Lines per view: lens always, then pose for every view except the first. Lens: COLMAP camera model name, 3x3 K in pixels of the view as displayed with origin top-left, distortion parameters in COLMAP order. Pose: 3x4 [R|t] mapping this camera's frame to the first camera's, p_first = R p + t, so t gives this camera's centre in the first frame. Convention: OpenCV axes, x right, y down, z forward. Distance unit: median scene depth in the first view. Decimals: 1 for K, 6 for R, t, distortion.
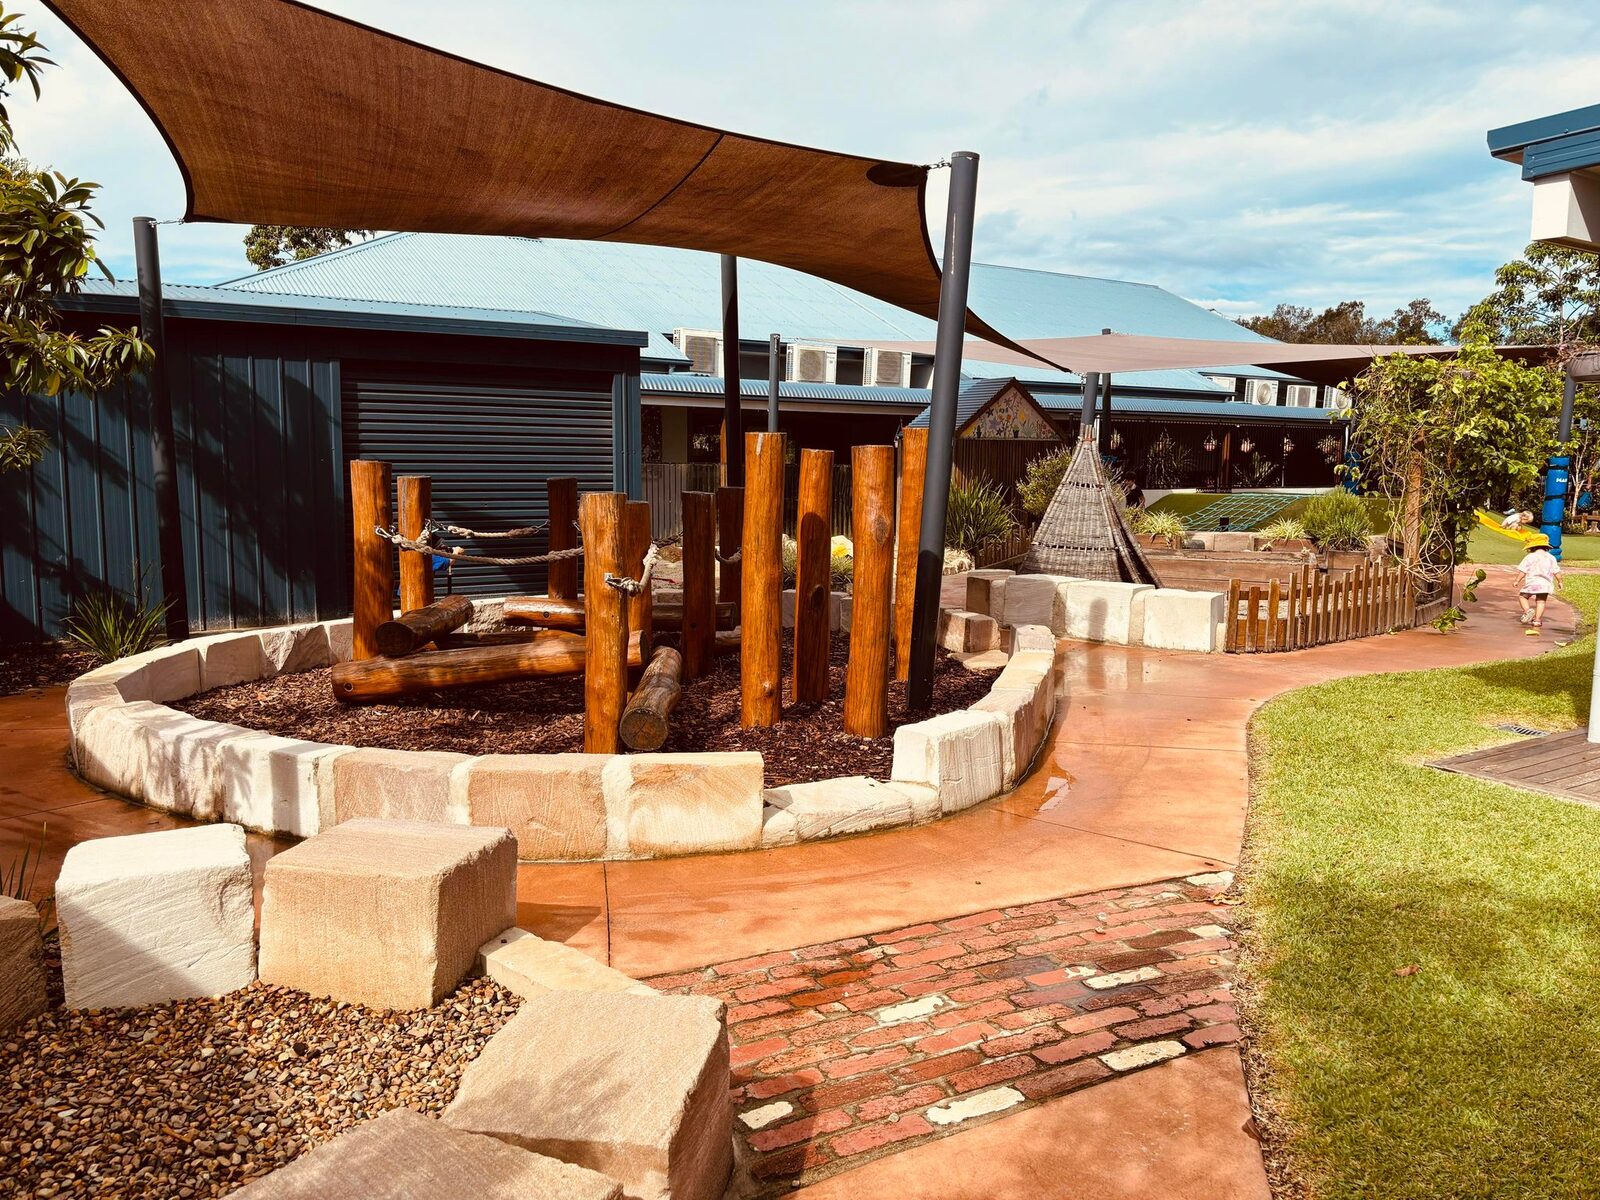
lens RADIAL K [[1215.8, 0, 804.3], [0, 1215.8, 598.7], [0, 0, 1]] dist [0.022235, -0.002774]
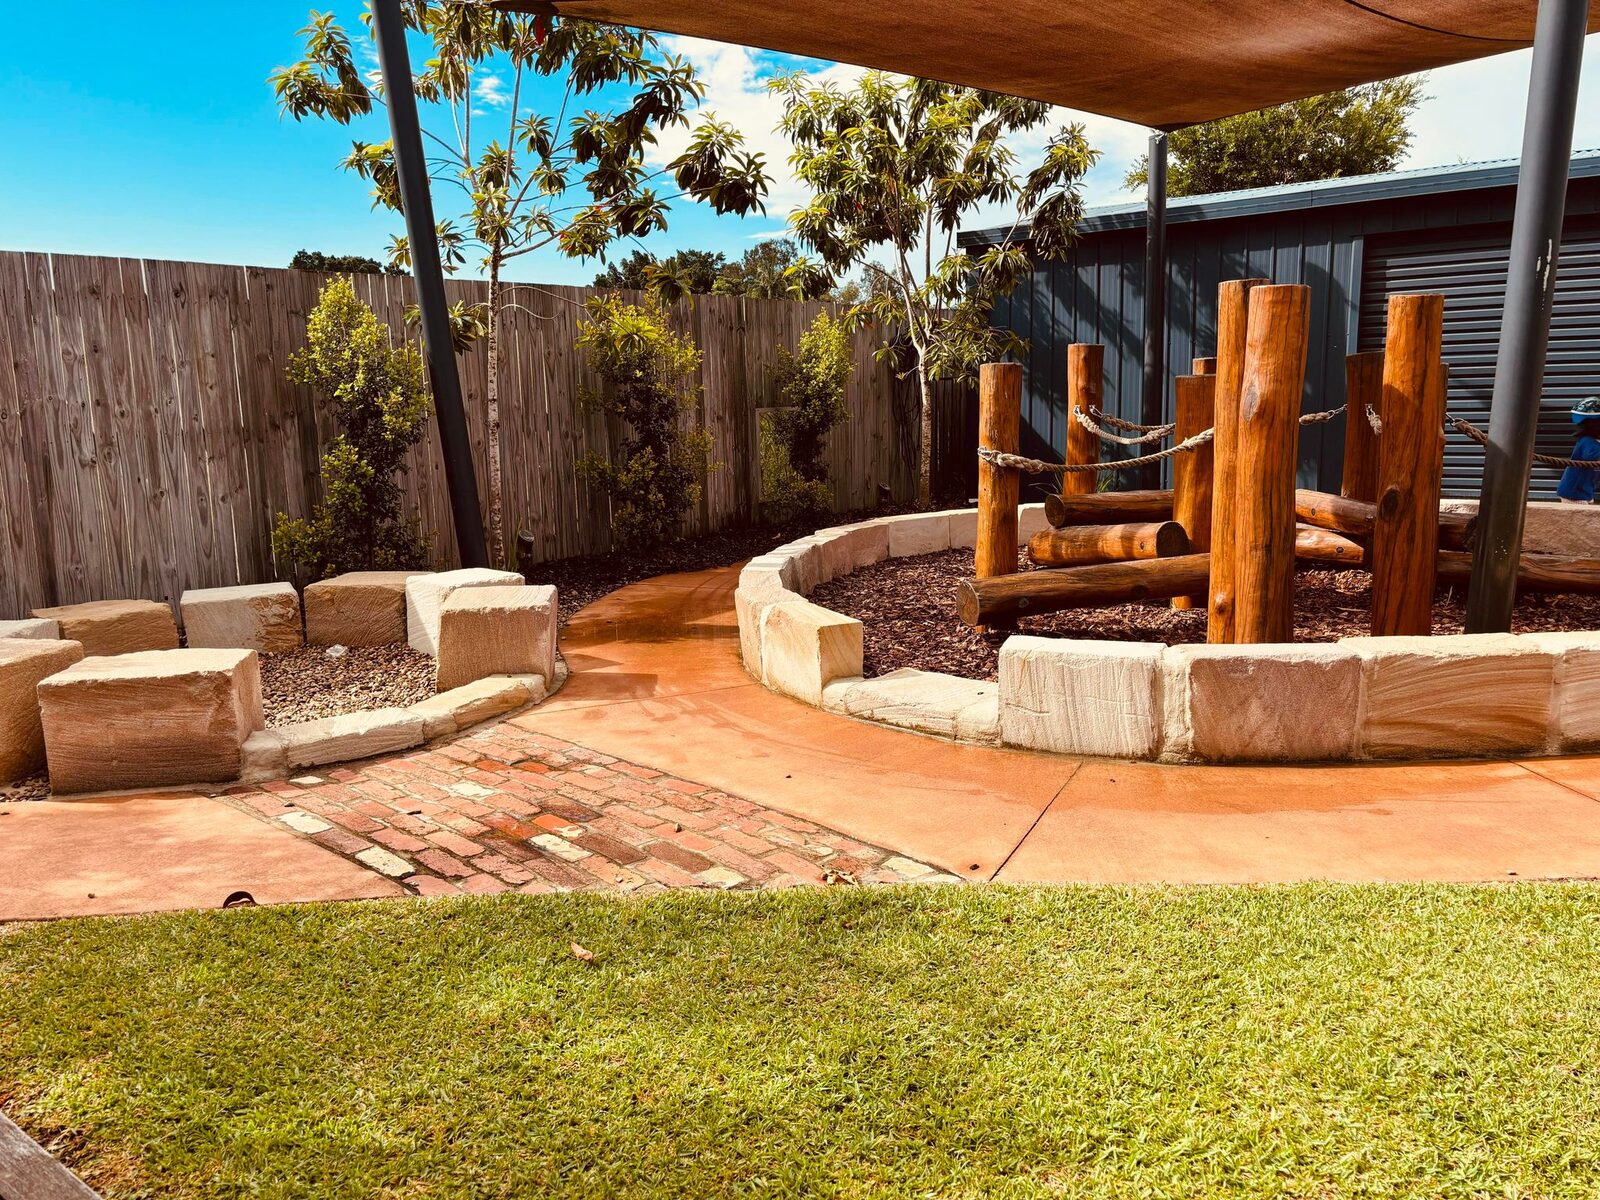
lens RADIAL K [[1215.8, 0, 806.1], [0, 1215.8, 602.5], [0, 0, 1]] dist [0.022235, -0.002774]
pose [[0.318861, 0.150481, -0.935780, 1.136532], [-0.081417, 0.988015, 0.131139, -0.018302], [0.944298, 0.034373, 0.327291, 0.826395]]
